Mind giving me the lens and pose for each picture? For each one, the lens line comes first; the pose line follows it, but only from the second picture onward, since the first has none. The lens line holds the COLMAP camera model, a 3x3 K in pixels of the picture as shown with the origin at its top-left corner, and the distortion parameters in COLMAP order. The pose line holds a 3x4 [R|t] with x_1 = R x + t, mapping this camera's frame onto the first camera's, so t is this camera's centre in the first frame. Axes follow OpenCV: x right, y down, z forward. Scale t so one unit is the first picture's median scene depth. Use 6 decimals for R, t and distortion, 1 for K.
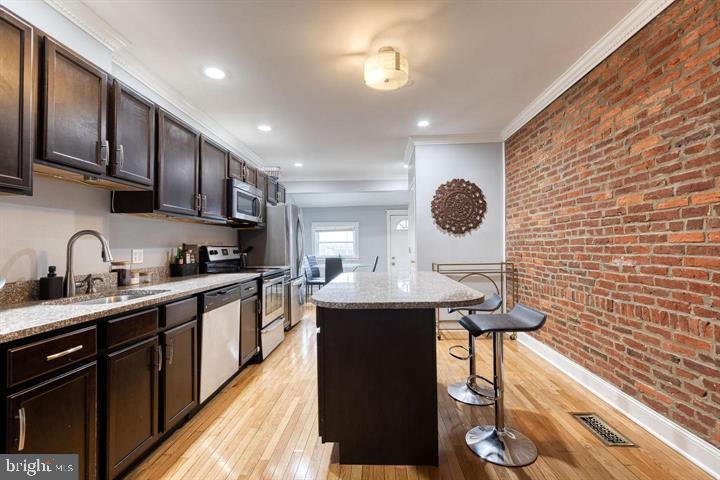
lens RADIAL K [[321.2, 0, 367.4], [0, 321.2, 238.1], [0, 0, 1]] dist [0.000685, -0.000504]
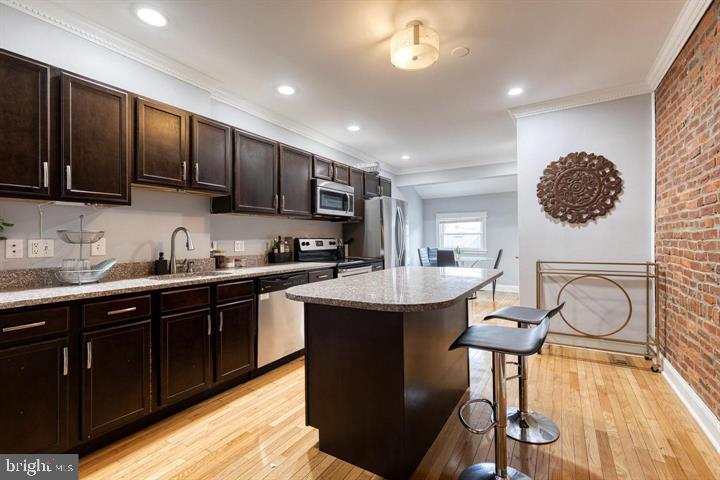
lens RADIAL K [[322.8, 0, 368.1], [0, 322.8, 234.9], [0, 0, 1]] dist [0.000296, -0.000477]
pose [[0.874370, -0.001278, -0.485258, 0.317864], [0.009904, 0.999835, 0.015212, -0.002894], [0.485159, -0.018107, 0.874239, 0.101011]]
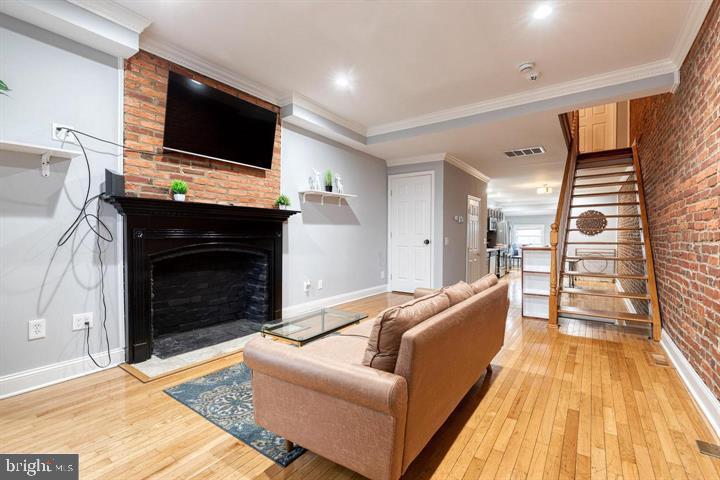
lens RADIAL K [[321.2, 0, 367.4], [0, 321.2, 238.1], [0, 0, 1]] dist [0.000685, -0.000504]
pose [[0.845663, 0.017976, -0.533415, 0.237723], [-0.002832, 0.999570, 0.029195, -0.078357], [0.533710, -0.023179, 0.845350, -2.370816]]
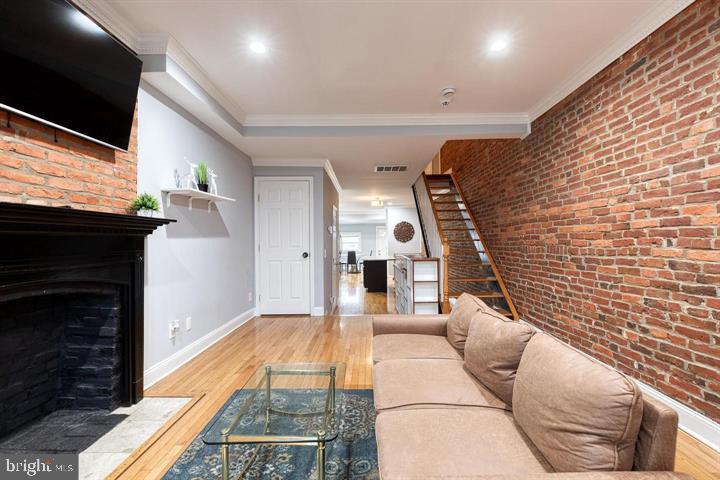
lens RADIAL K [[321.2, 0, 367.4], [0, 321.2, 238.1], [0, 0, 1]] dist [0.000685, -0.000504]
pose [[0.998898, 0.003429, 0.046808, -0.194921], [-0.003940, 0.999934, 0.010822, -0.109353], [-0.046768, -0.010995, 0.998845, -2.301215]]
